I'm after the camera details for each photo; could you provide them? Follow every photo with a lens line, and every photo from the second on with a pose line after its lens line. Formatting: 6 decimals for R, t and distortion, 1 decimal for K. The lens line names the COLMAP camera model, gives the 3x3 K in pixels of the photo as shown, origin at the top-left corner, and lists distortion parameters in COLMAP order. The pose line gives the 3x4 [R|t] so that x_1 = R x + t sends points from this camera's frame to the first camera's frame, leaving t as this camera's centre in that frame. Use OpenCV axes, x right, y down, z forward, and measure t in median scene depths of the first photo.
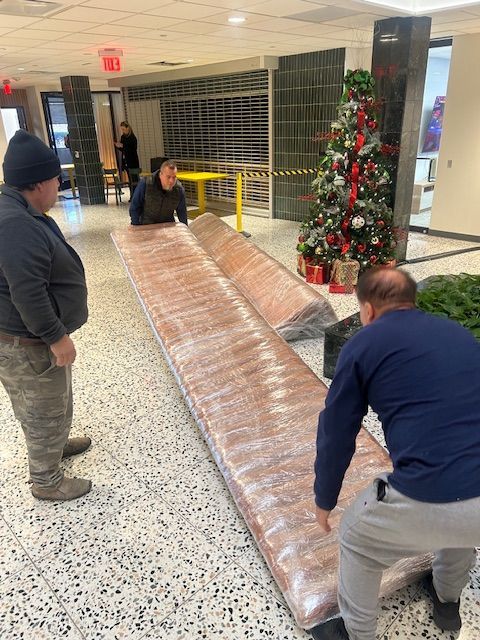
lens RADIAL K [[471.5, 0, 243.2], [0, 471.5, 318.3], [0, 0, 1]] dist [0.013522, -0.029340]
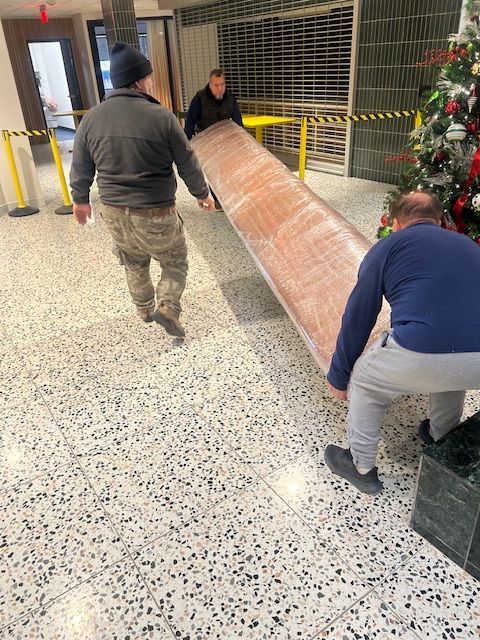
lens RADIAL K [[471.5, 0, 236.8], [0, 471.5, 321.7], [0, 0, 1]] dist [0.013522, -0.029340]
pose [[0.985488, 0.061574, -0.158183, 0.022022], [-0.042961, 0.992024, 0.118504, -0.069274], [0.164218, -0.109989, 0.980273, 0.209731]]
